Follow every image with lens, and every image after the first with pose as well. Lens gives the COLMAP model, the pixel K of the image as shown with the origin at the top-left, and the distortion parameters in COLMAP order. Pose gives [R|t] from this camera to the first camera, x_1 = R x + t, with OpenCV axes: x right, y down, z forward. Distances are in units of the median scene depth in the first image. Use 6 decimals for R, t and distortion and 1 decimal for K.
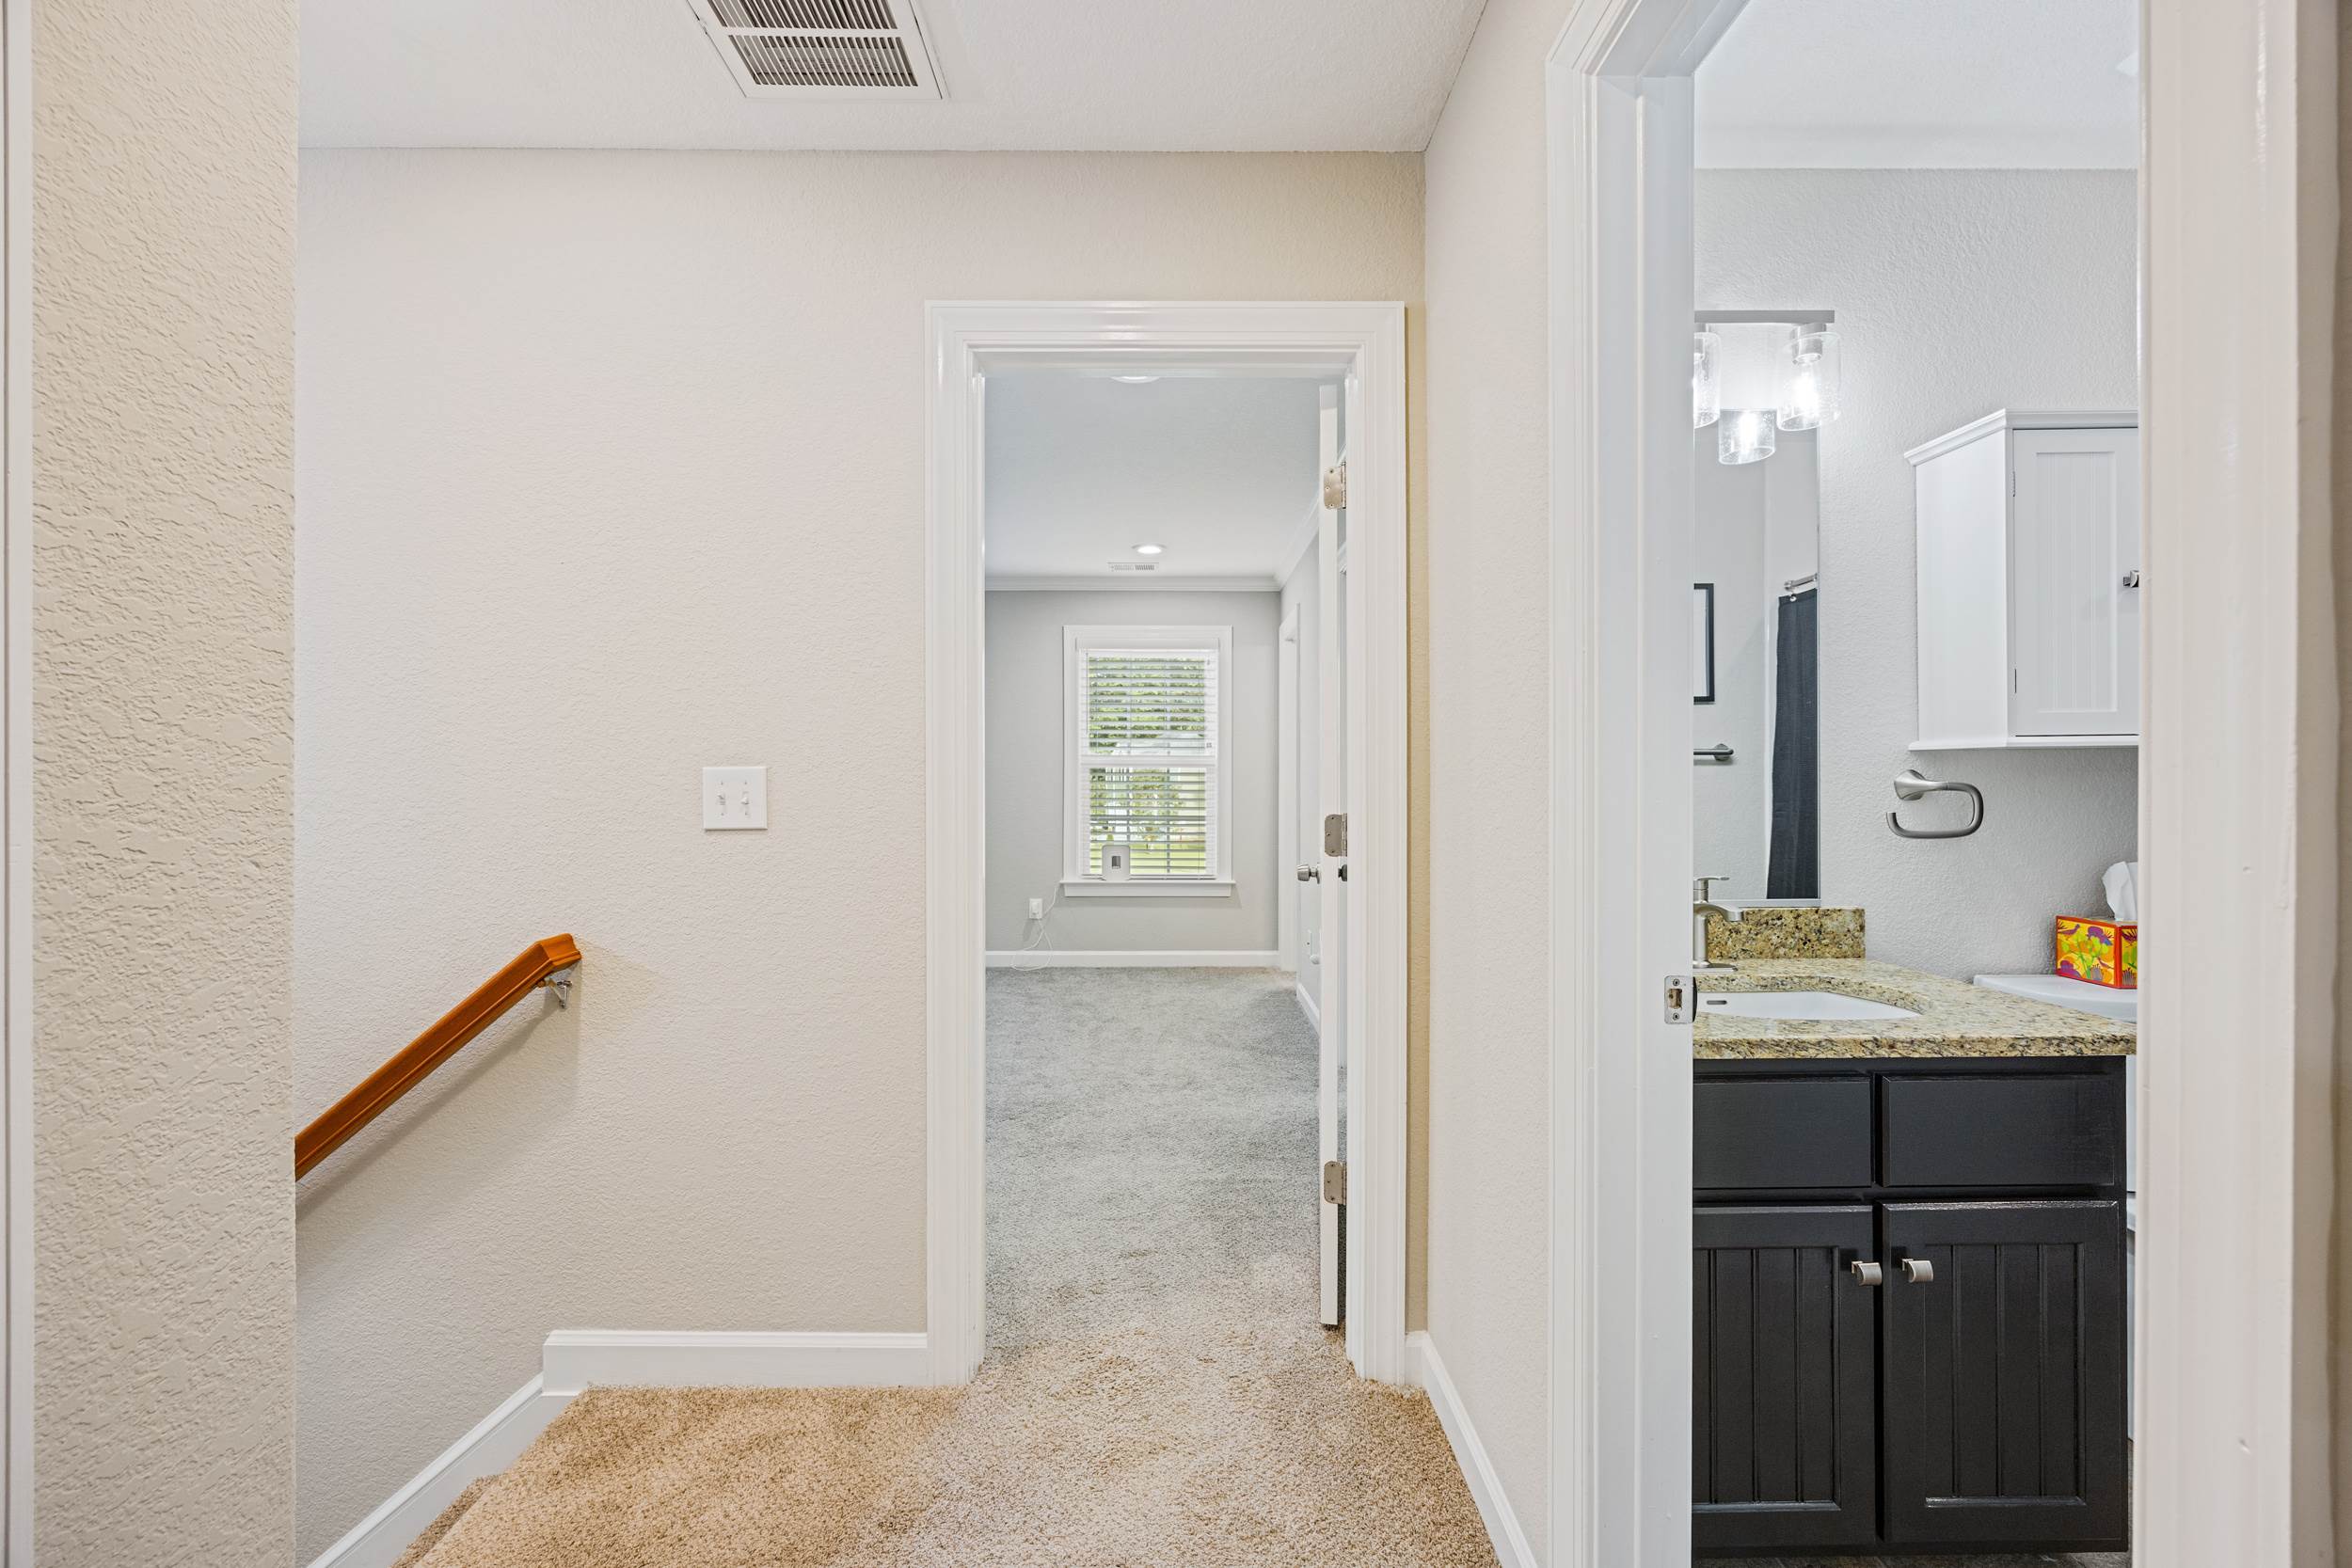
lens RADIAL K [[938.1, 0, 1178.3], [0, 938.1, 777.0], [0, 0, 1]] dist [0.001536, 0.000100]
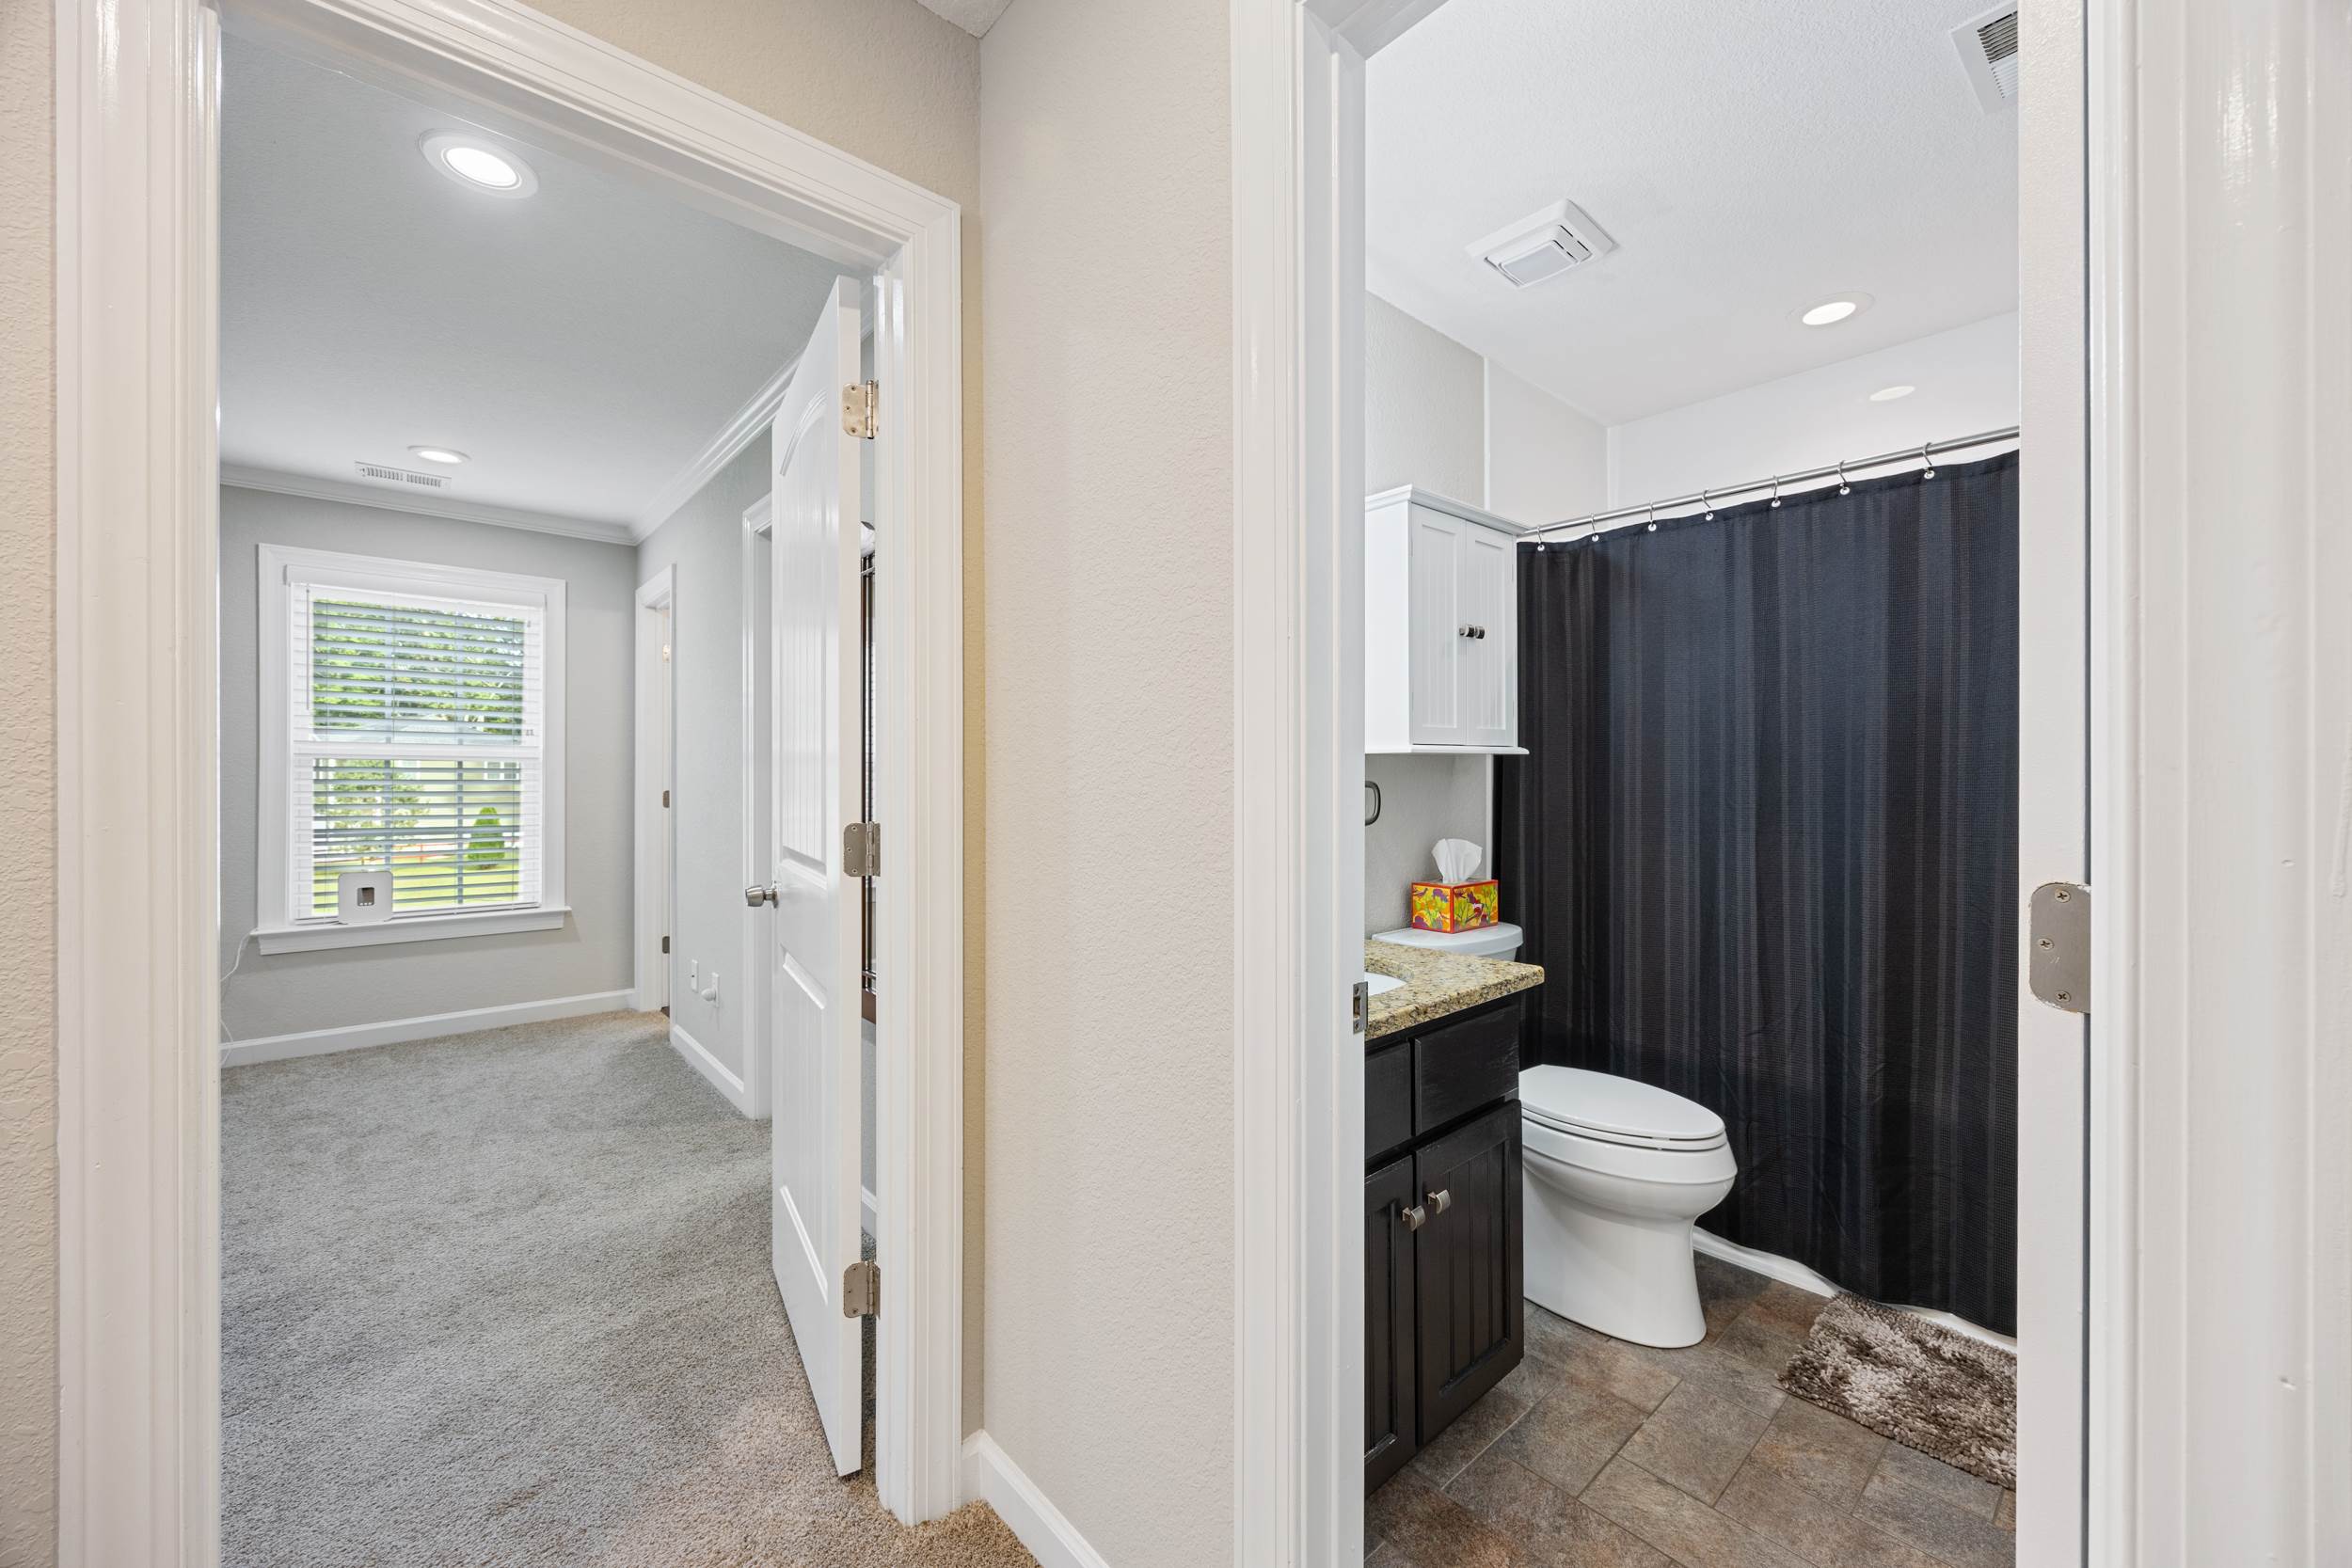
lens RADIAL K [[902.3, 0, 1184.9], [0, 902.3, 775.5], [0, 0, 1]] dist [-0.001287, -0.000345]
pose [[0.751681, 0.001866, 0.659524, -0.073575], [-0.002643, 0.999996, 0.000182, -0.000412], [-0.659522, -0.001880, 0.751683, 0.145054]]
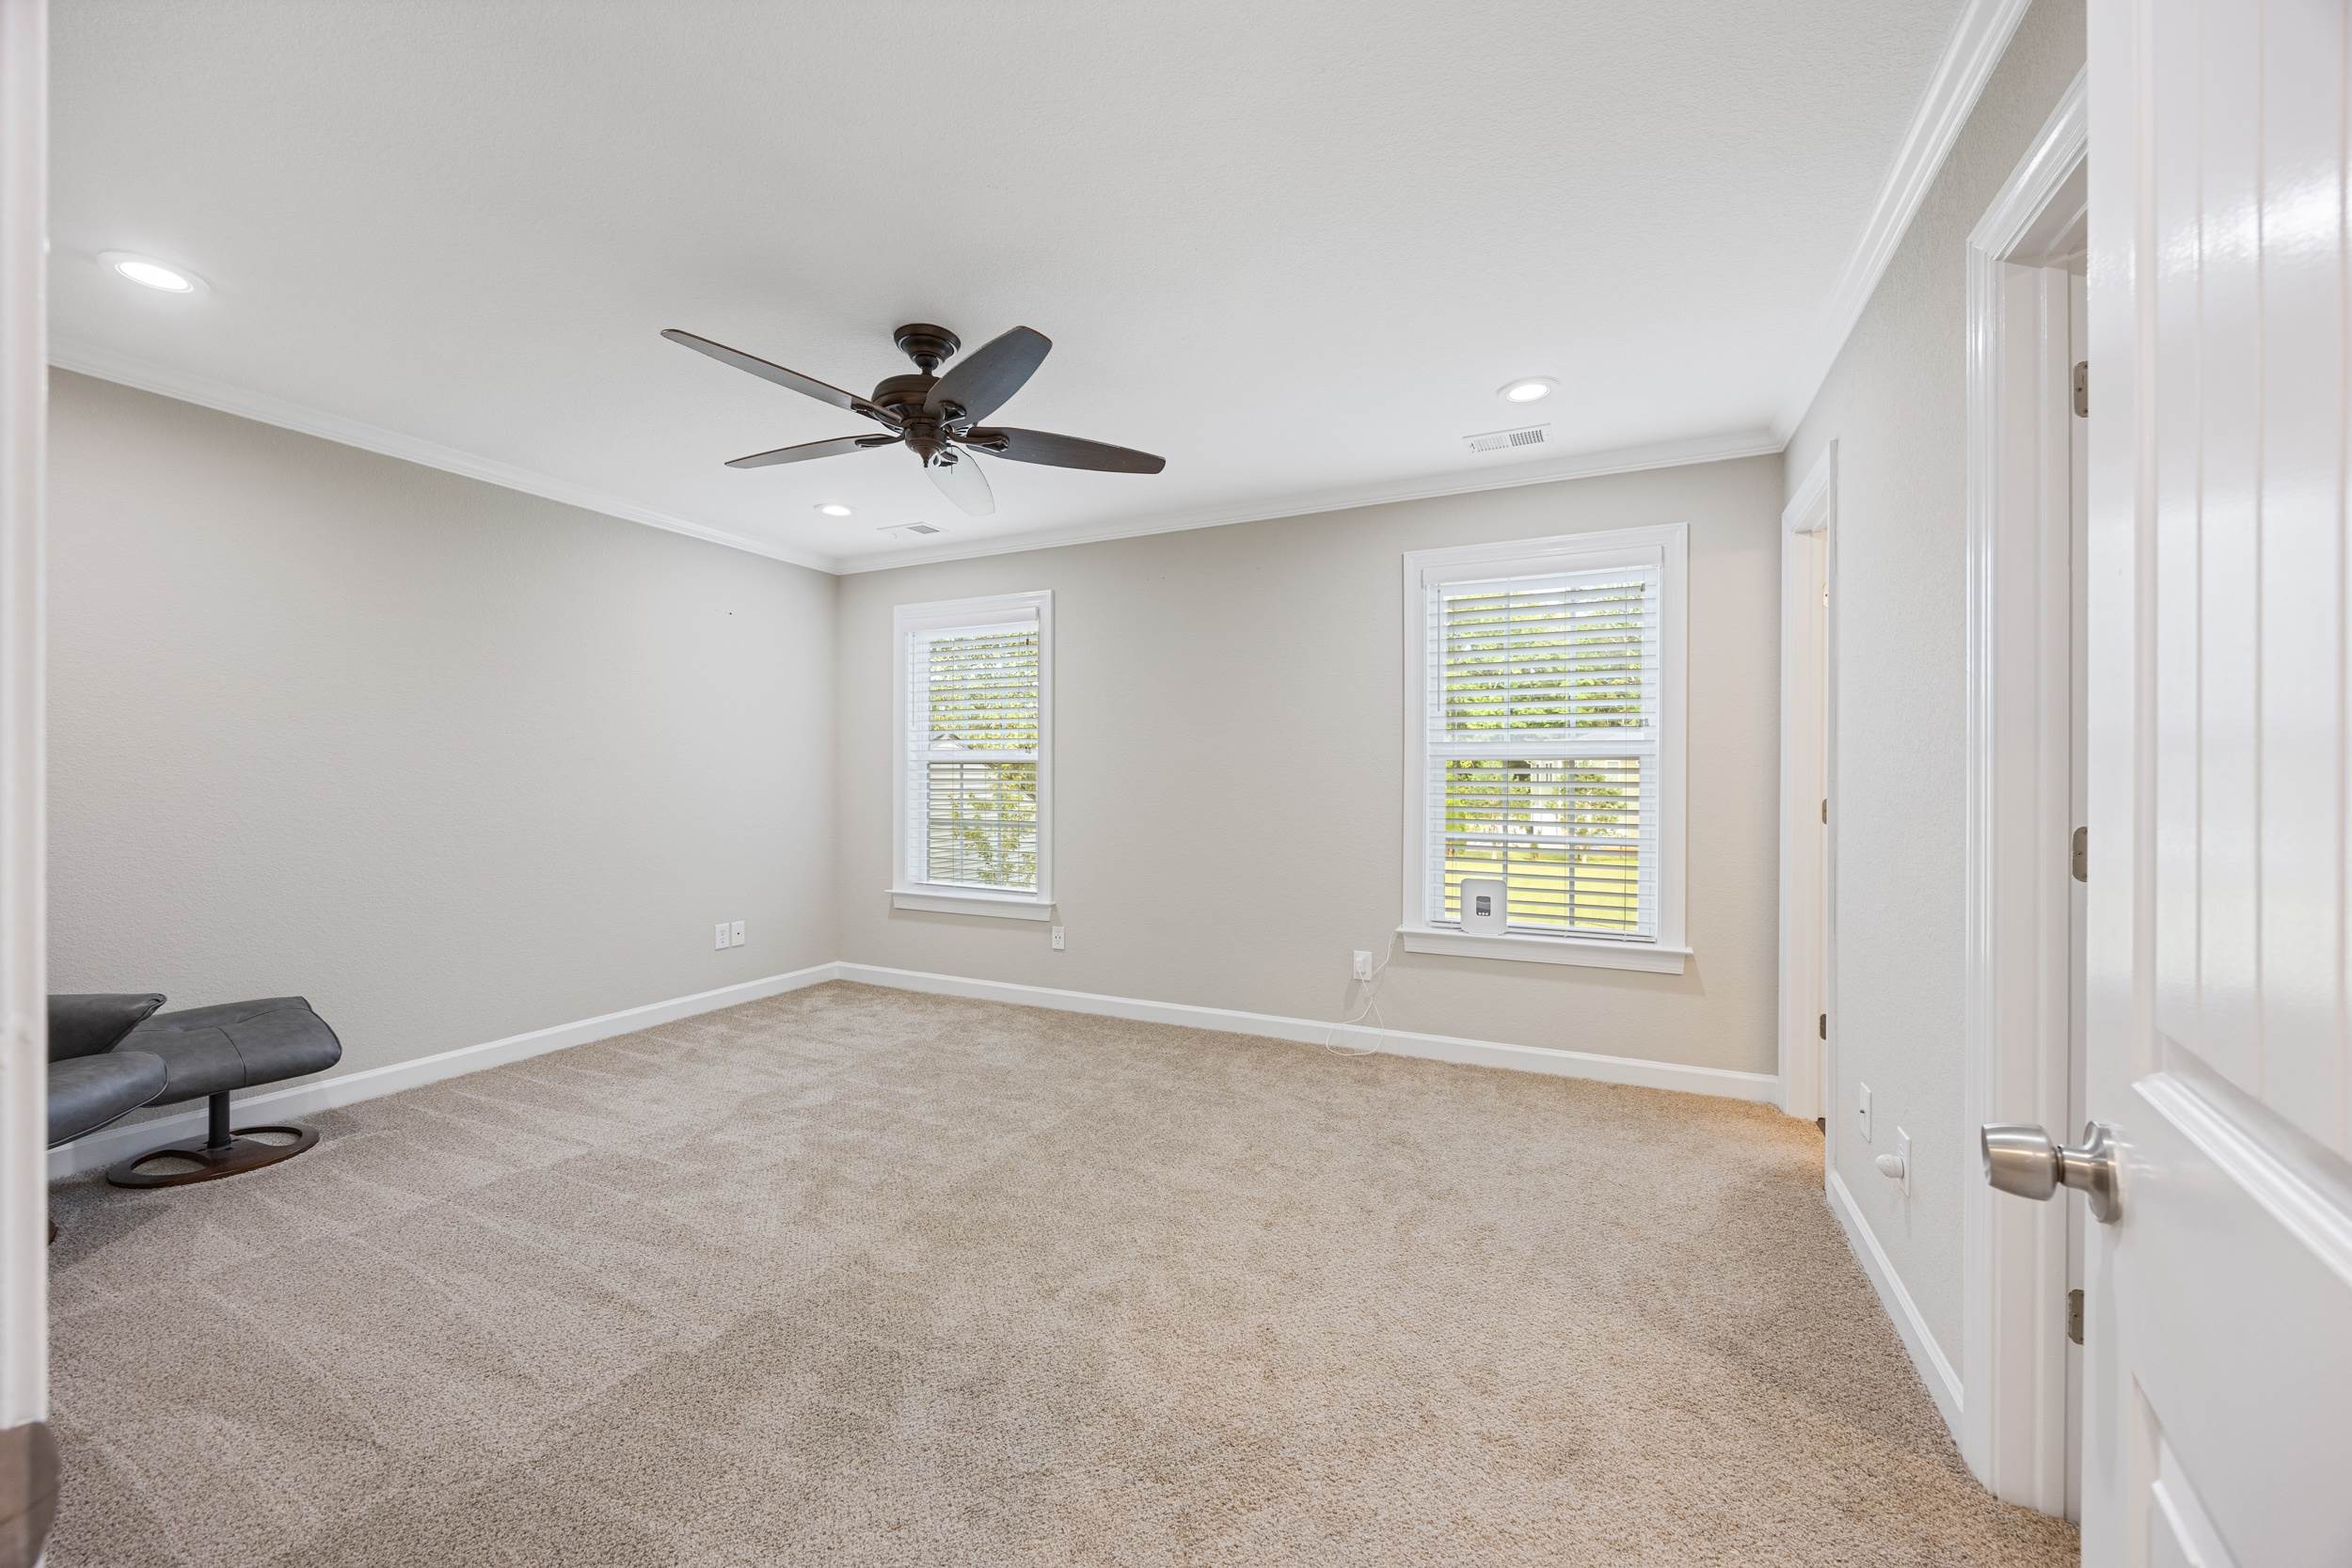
lens RADIAL K [[862.7, 0, 1200.1], [0, 862.7, 788.9], [0, 0, 1]] dist [-0.003057, -0.000089]
pose [[0.896452, 0.001627, -0.443139, 0.033209], [0.003199, 0.999943, 0.010142, 0.003972], [0.443130, -0.010509, 0.896396, 0.546013]]
